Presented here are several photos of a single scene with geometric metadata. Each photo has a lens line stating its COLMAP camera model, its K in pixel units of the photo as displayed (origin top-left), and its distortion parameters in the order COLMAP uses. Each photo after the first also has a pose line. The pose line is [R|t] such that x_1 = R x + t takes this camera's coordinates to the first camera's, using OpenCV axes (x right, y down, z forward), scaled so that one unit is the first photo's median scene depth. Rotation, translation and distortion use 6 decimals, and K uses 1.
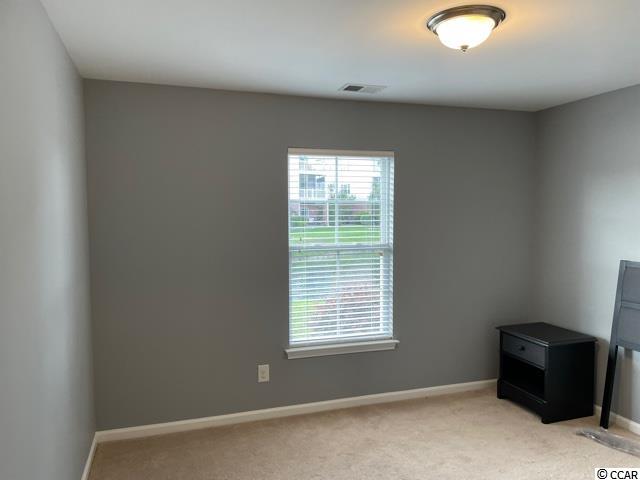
lens RADIAL K [[481.5, 0, 321.8], [0, 481.5, 241.6], [0, 0, 1]] dist [0.085217, -0.110496]
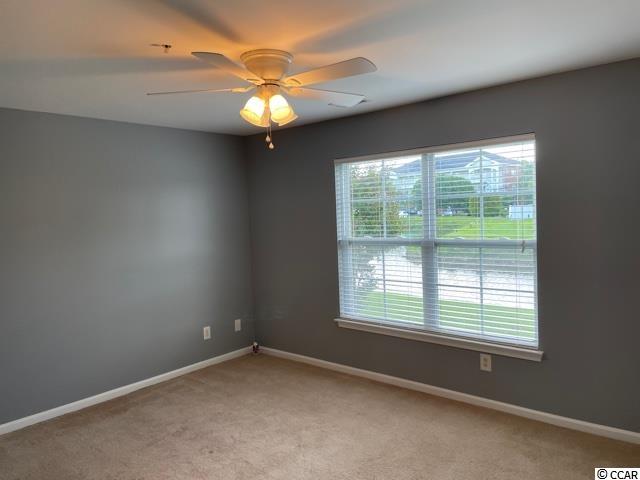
lens RADIAL K [[481.5, 0, 321.8], [0, 481.5, 241.6], [0, 0, 1]] dist [0.085217, -0.110496]
pose [[0.524528, 0.041798, -0.850366, 0.741535], [-0.018717, 0.999119, 0.037565, -0.019493], [0.851187, -0.003787, 0.524849, 0.232335]]
